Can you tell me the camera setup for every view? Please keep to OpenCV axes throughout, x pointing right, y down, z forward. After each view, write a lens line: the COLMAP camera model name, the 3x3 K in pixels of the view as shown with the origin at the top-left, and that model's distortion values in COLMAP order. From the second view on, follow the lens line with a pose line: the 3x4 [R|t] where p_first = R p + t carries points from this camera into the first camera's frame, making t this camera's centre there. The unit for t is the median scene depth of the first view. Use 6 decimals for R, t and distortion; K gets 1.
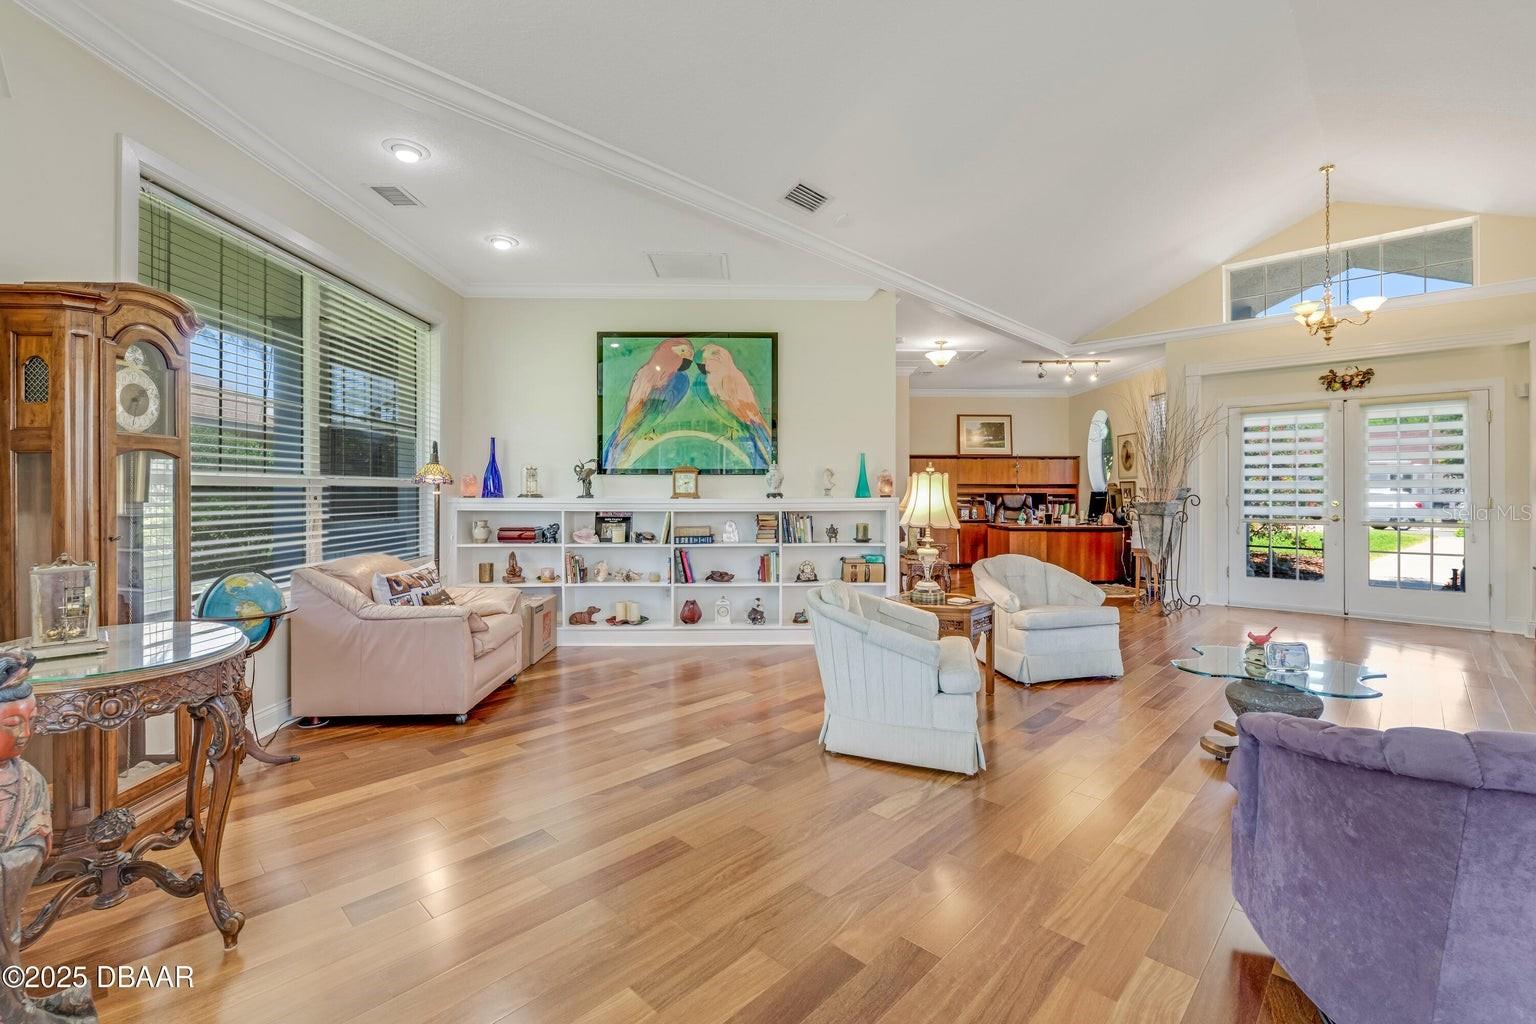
lens RADIAL K [[669.1, 0, 763.4], [0, 669.1, 490.4], [0, 0, 1]] dist [-0.007697, -0.000067]
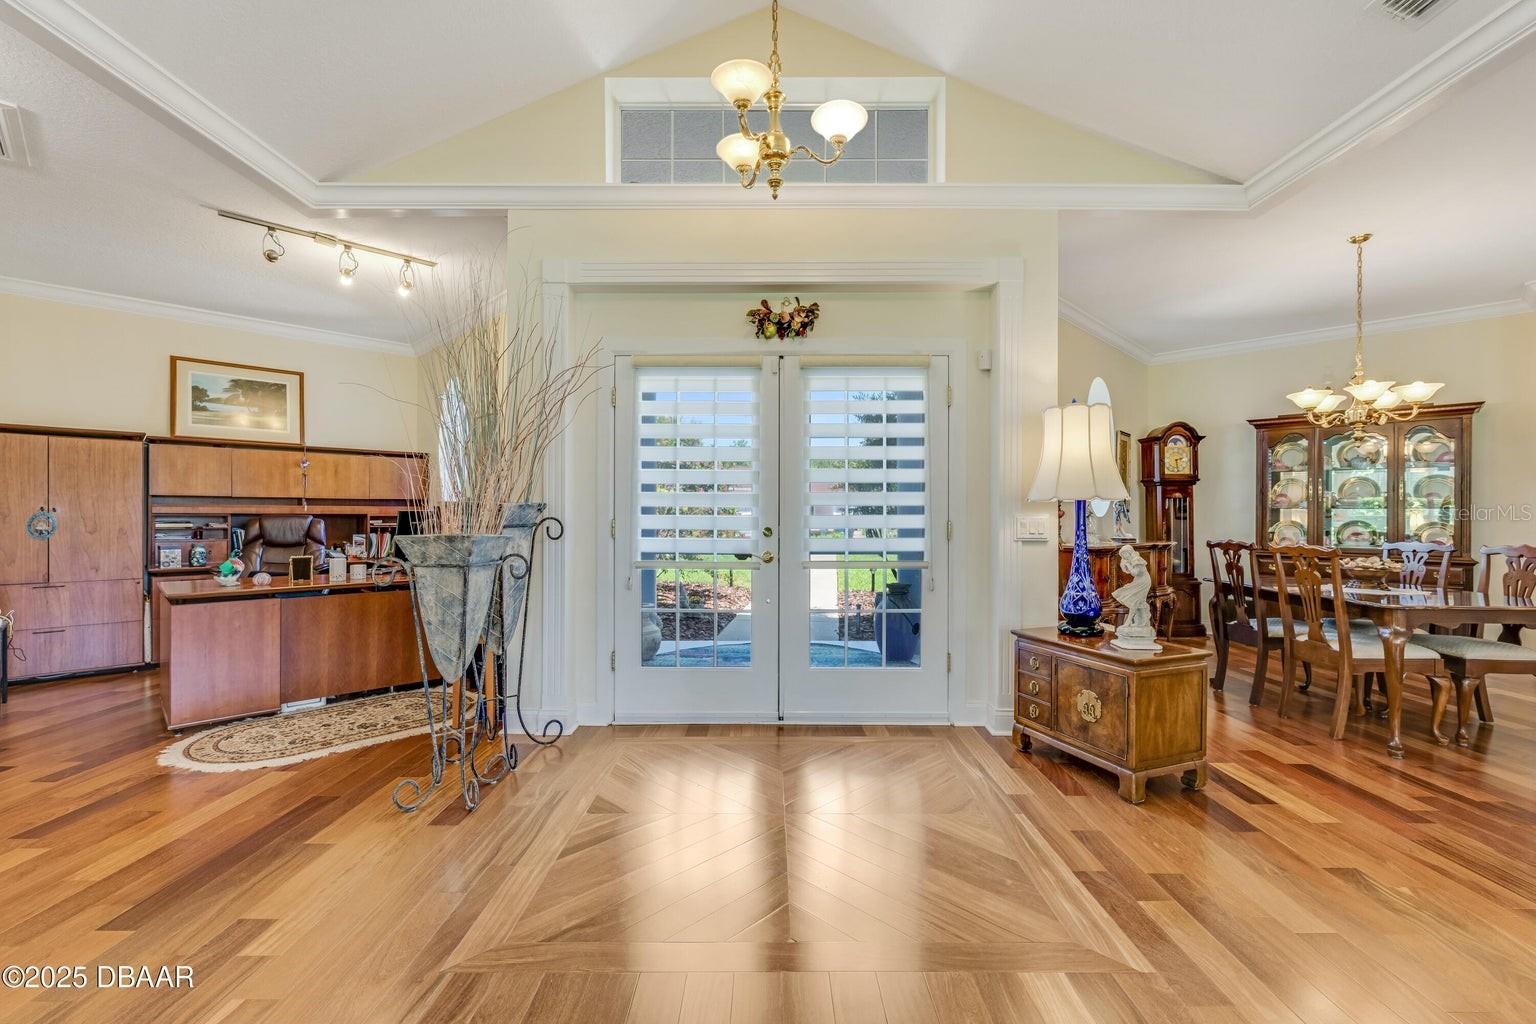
lens RADIAL K [[654.2, 0, 768.0], [0, 654.2, 512.0], [0, 0, 1]] dist [0.002001, 0.000045]
pose [[0.716041, 0.003492, 0.698049, 0.347001], [-0.003516, 0.999993, -0.001396, 0.002191], [-0.698049, -0.001454, 0.716048, 0.444838]]
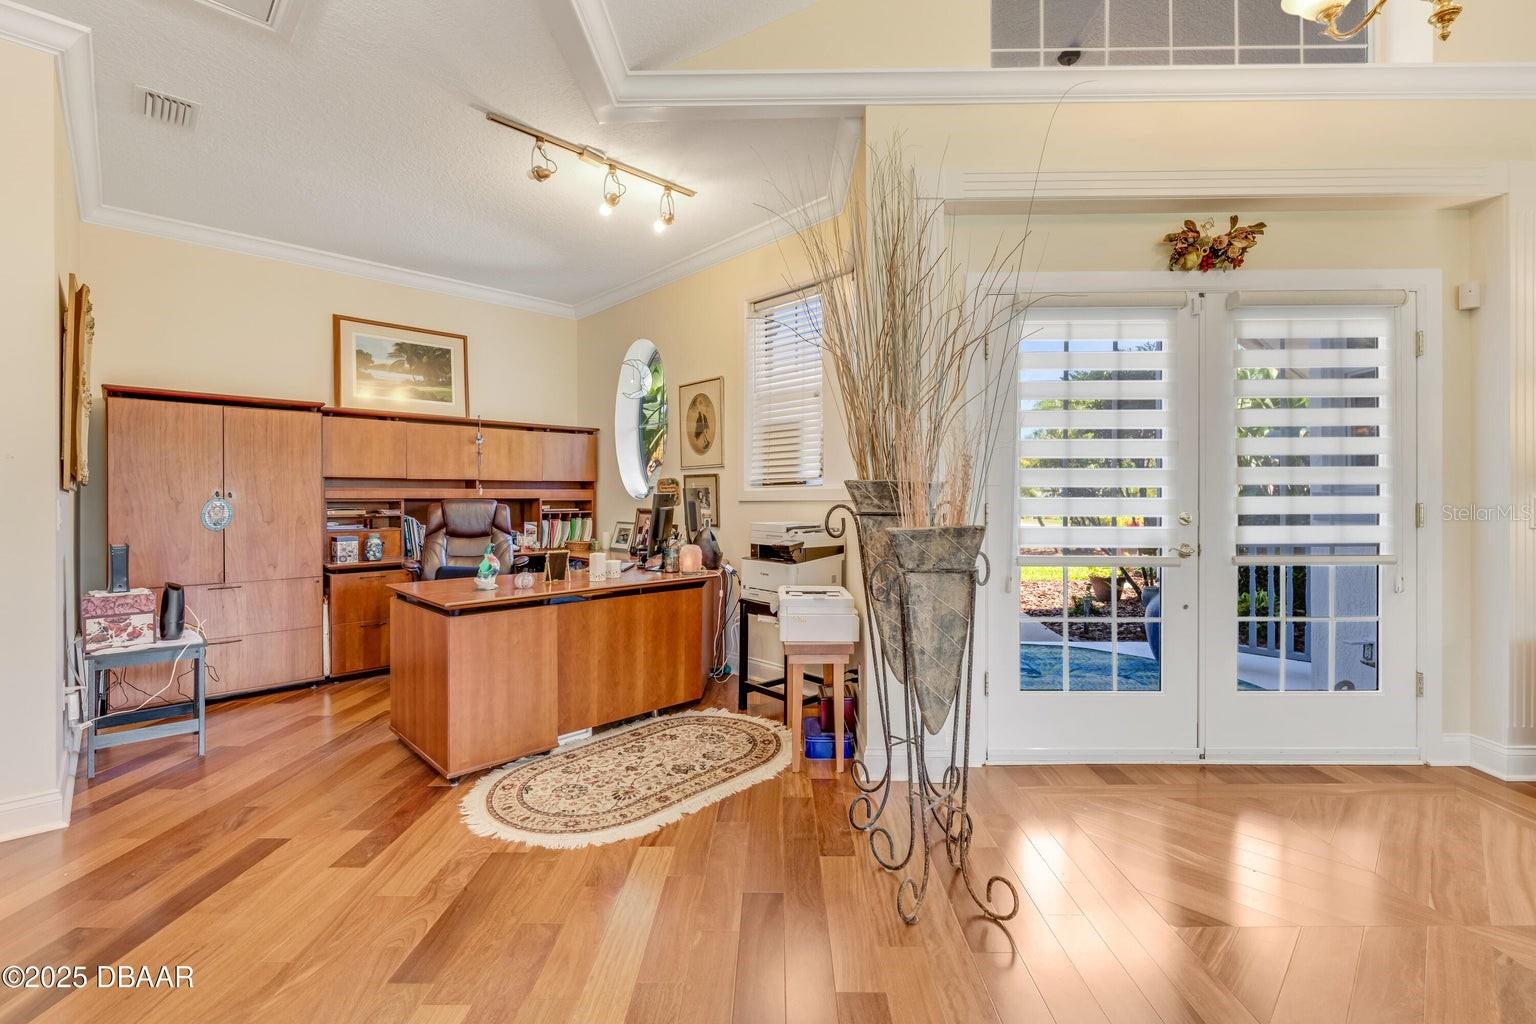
lens RADIAL K [[653.5, 0, 766.7], [0, 653.5, 494.7], [0, 0, 1]] dist [-0.000940, -0.000179]
pose [[0.719140, -0.000039, 0.694865, 0.258232], [0.001459, 0.999998, -0.001453, 0.002696], [-0.694864, 0.002058, 0.719138, 0.662474]]
